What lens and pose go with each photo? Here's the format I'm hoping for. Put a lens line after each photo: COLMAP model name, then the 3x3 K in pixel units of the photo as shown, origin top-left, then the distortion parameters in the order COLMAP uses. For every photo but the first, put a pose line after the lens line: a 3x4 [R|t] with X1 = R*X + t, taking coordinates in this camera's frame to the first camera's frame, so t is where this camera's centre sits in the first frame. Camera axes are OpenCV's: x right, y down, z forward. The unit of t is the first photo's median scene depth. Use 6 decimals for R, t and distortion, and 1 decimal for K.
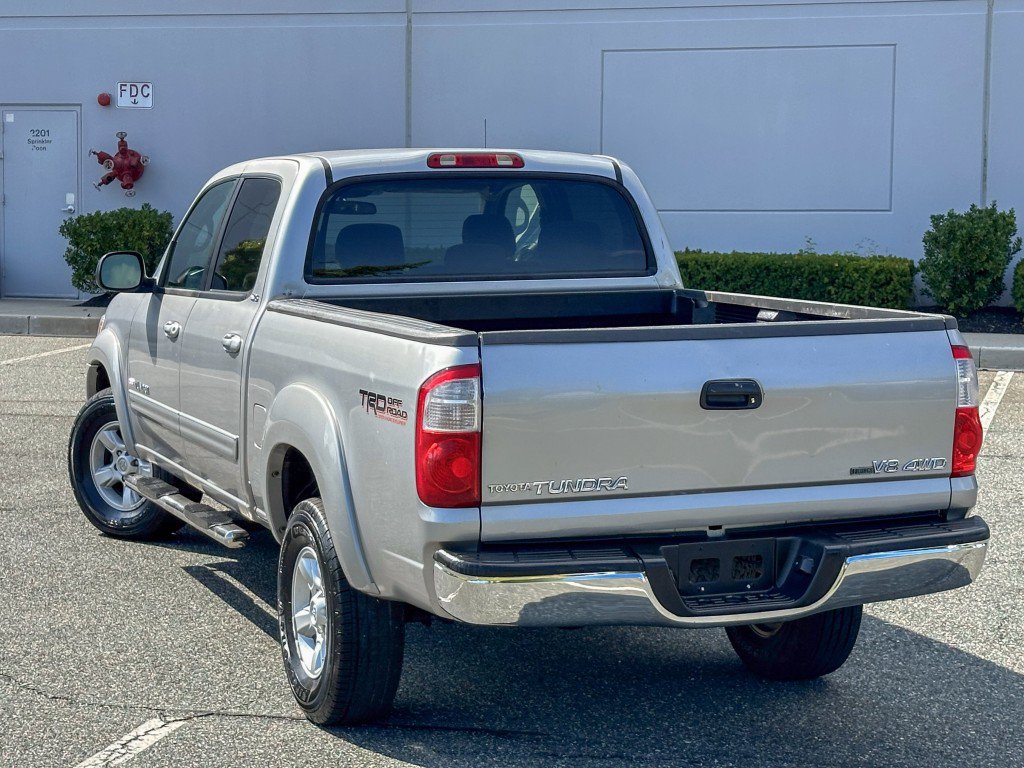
lens RADIAL K [[2256.9, 0, 512.0], [0, 2256.9, 384.0], [0, 0, 1]] dist [0.083902, 0.693861]
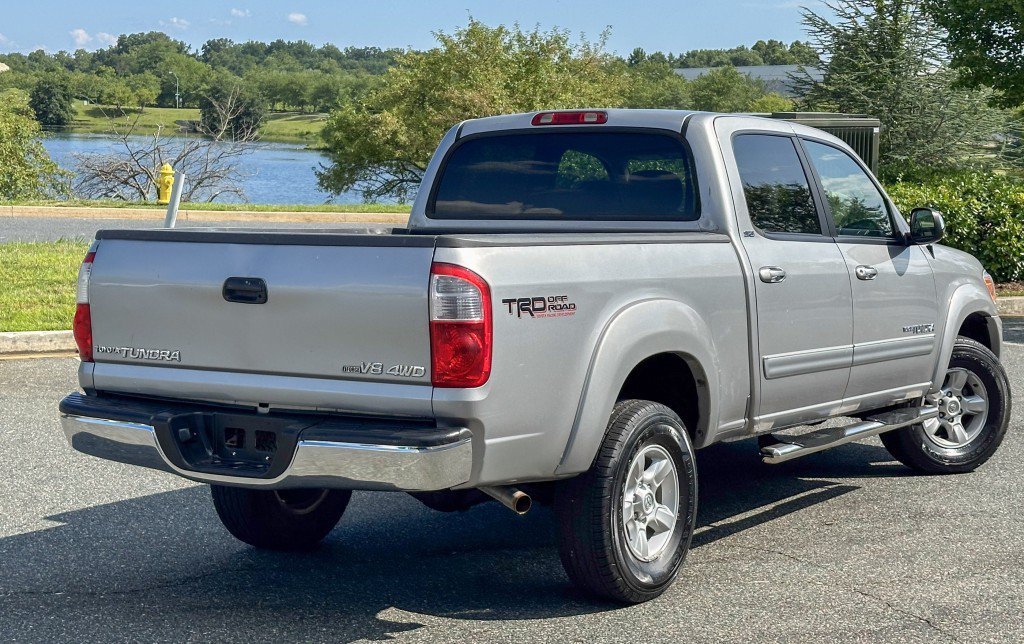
lens RADIAL K [[1758.1, 0, 522.6], [0, 1758.1, 266.4], [0, 0, 1]] dist [0.157547, 0.088187]
pose [[0.585605, 0.036056, -0.809794, 0.879528], [-0.086857, 0.996050, -0.018462, -0.003089], [0.805930, 0.081148, 0.586423, 0.545538]]
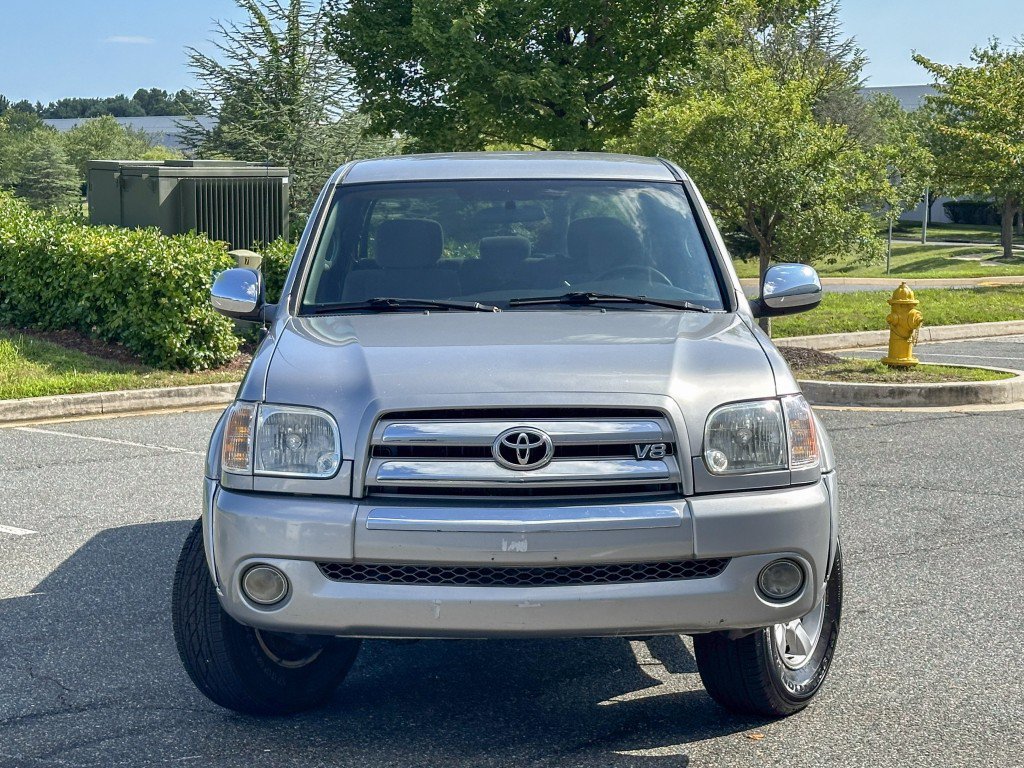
lens RADIAL K [[1945.9, 0, 482.2], [0, 1945.9, 386.5], [0, 0, 1]] dist [0.081469, 0.211334]
pose [[0.800291, 0.024063, -0.599129, 0.745132], [-0.040658, 0.999072, -0.014182, -0.009614], [0.598232, 0.035709, 0.800527, 0.663070]]
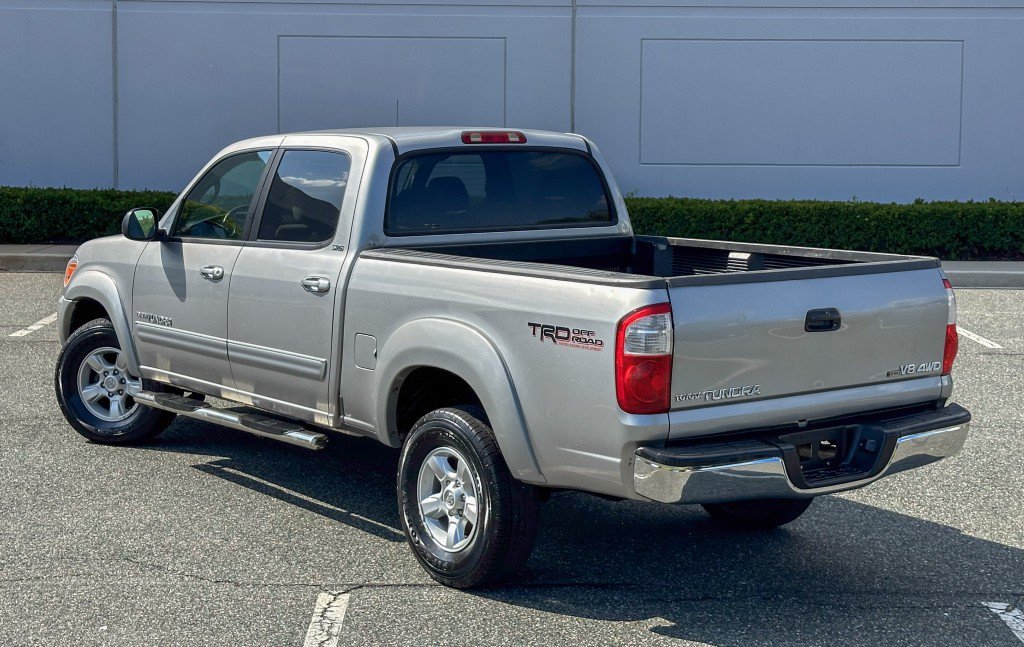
lens RADIAL K [[1758.1, 0, 522.6], [0, 1758.1, 267.9], [0, 0, 1]] dist [0.157547, 0.088187]
pose [[0.958952, -0.017706, 0.283014, -0.347704], [0.020972, 0.999744, -0.008514, -0.019839], [-0.282791, 0.014099, 0.959078, 0.048626]]
